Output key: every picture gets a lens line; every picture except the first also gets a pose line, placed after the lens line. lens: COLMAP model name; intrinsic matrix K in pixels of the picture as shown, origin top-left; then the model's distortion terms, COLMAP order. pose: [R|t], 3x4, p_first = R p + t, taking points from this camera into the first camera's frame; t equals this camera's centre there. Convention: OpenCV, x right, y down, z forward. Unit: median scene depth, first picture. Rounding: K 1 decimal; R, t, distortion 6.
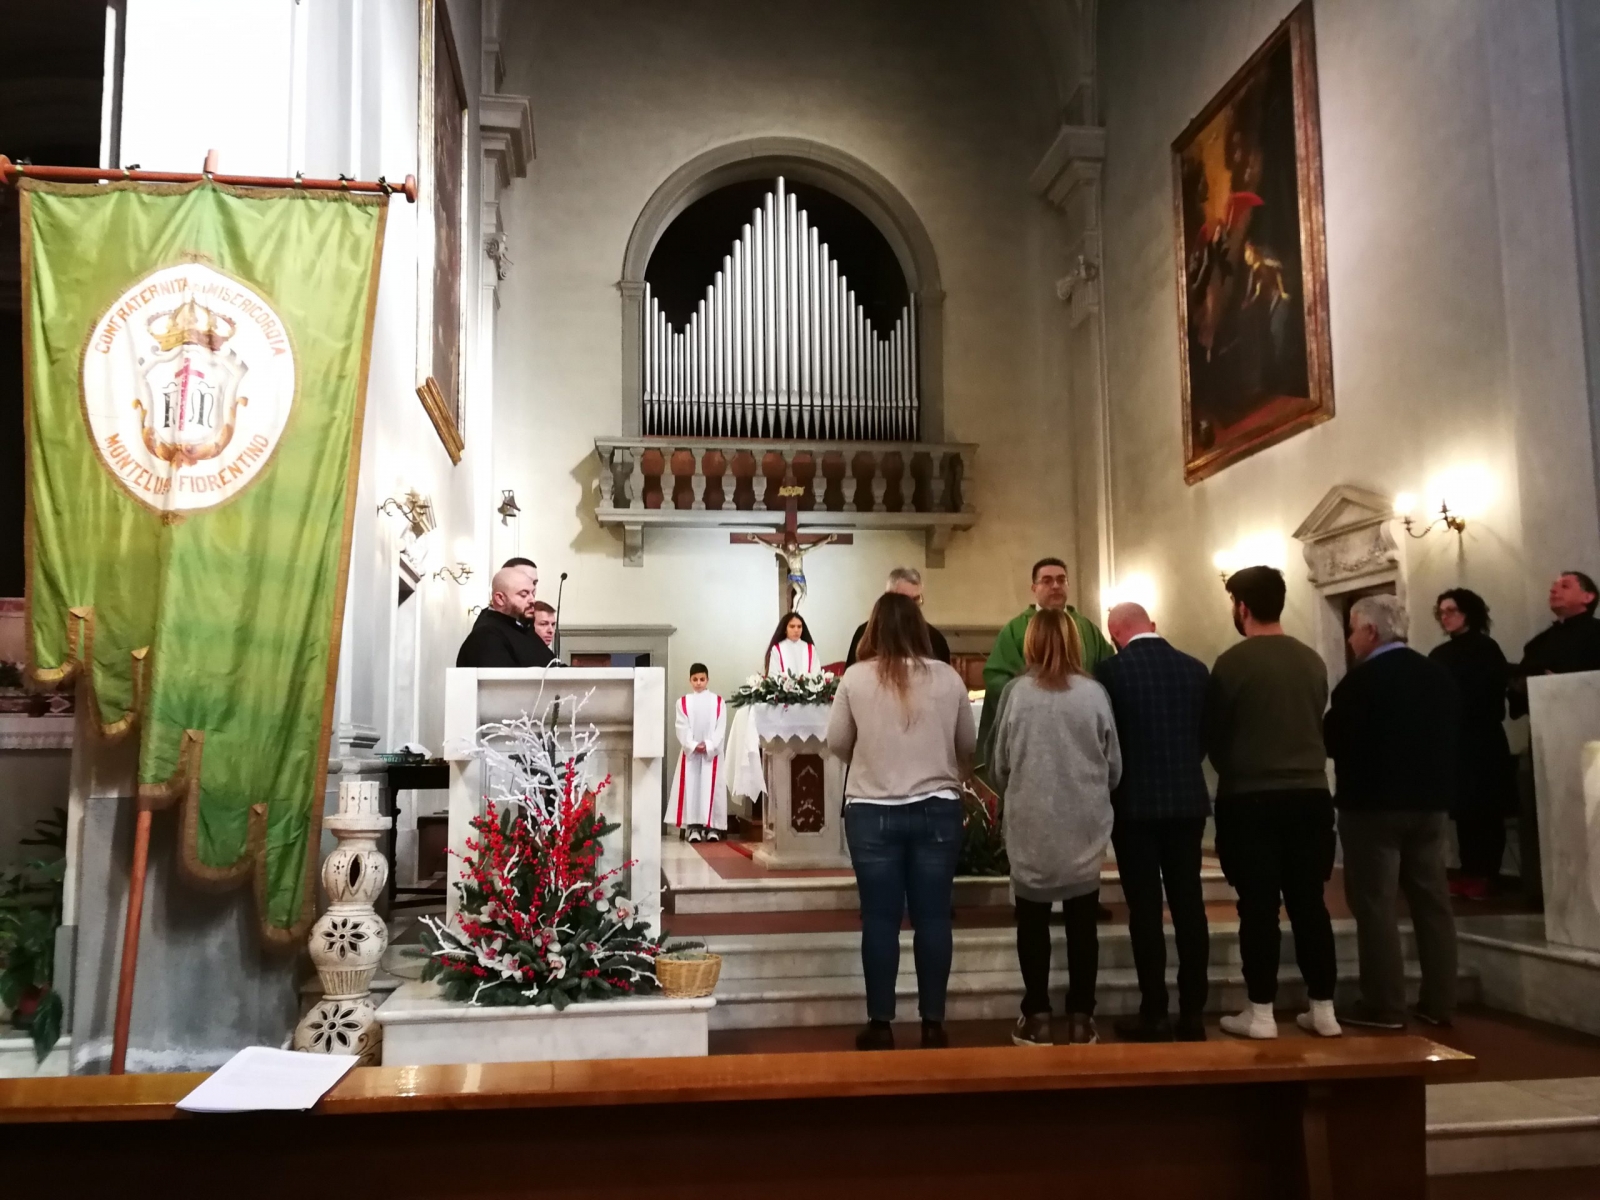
lens RADIAL K [[1300.1, 0, 796.3], [0, 1300.1, 611.6], [0, 0, 1]] dist [0.052866, -0.081915]
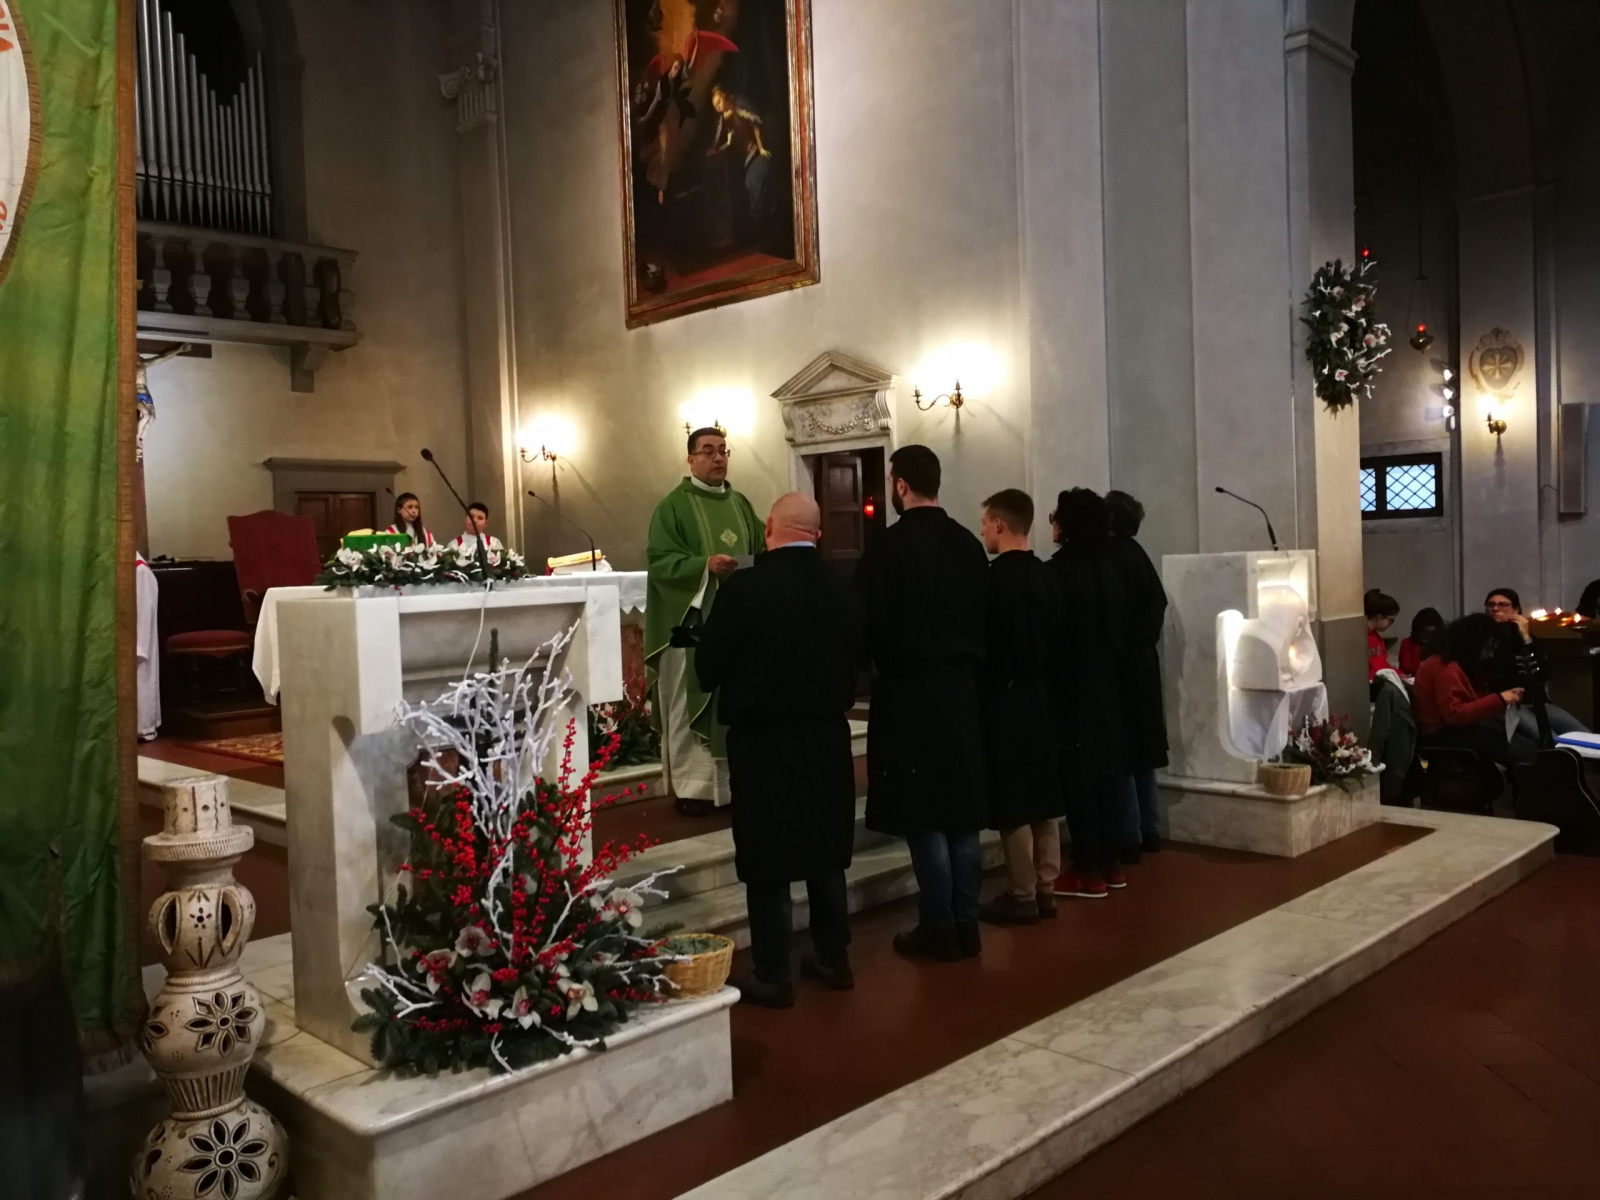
lens RADIAL K [[1294.3, 0, 823.4], [0, 1294.3, 595.7], [0, 0, 1]] dist [0.028608, -0.017015]
pose [[0.795123, -0.038143, 0.605247, -0.207670], [-0.040697, 0.992414, 0.116007, -0.019695], [-0.605081, -0.116871, 0.787539, 0.142744]]
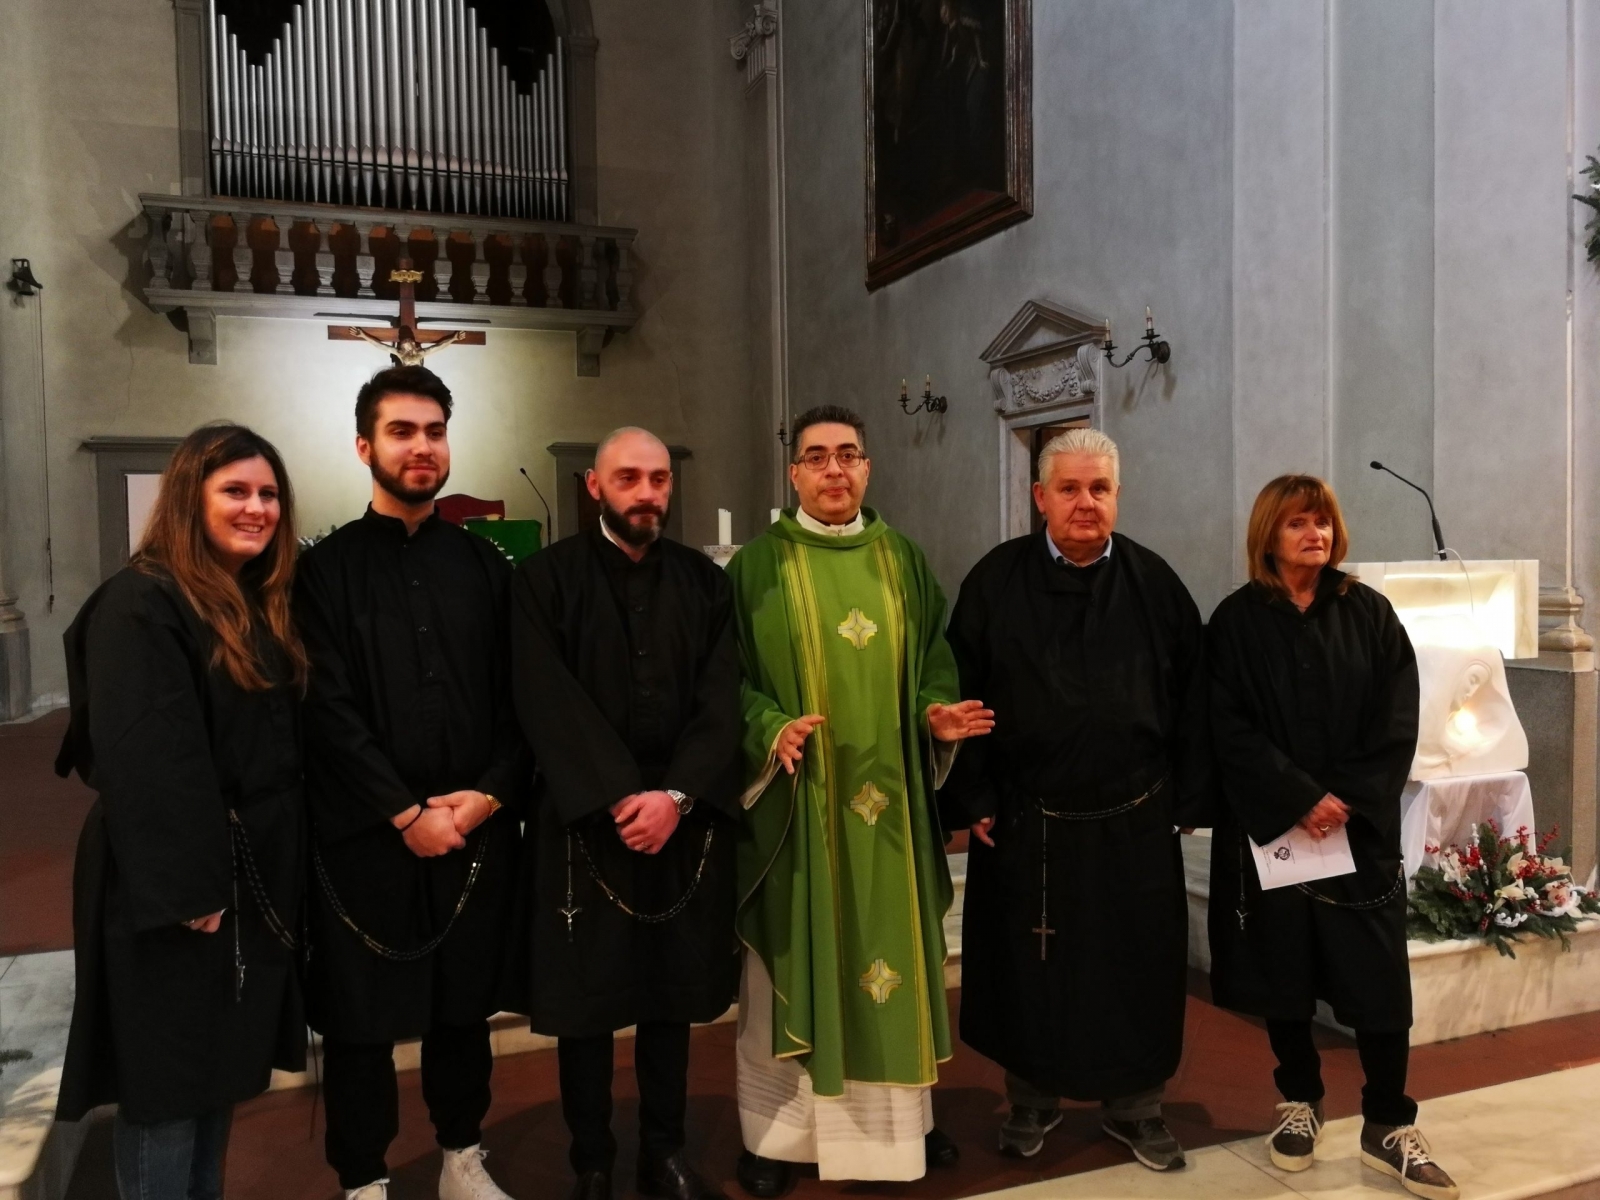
lens RADIAL K [[1313.4, 0, 798.5], [0, 1313.4, 611.9], [0, 0, 1]] dist [0.039403, -0.072934]
pose [[0.973276, -0.015055, 0.229143, 0.058328], [-0.020015, 0.988490, 0.149958, -0.018539], [-0.228763, -0.150537, 0.961772, 0.159618]]
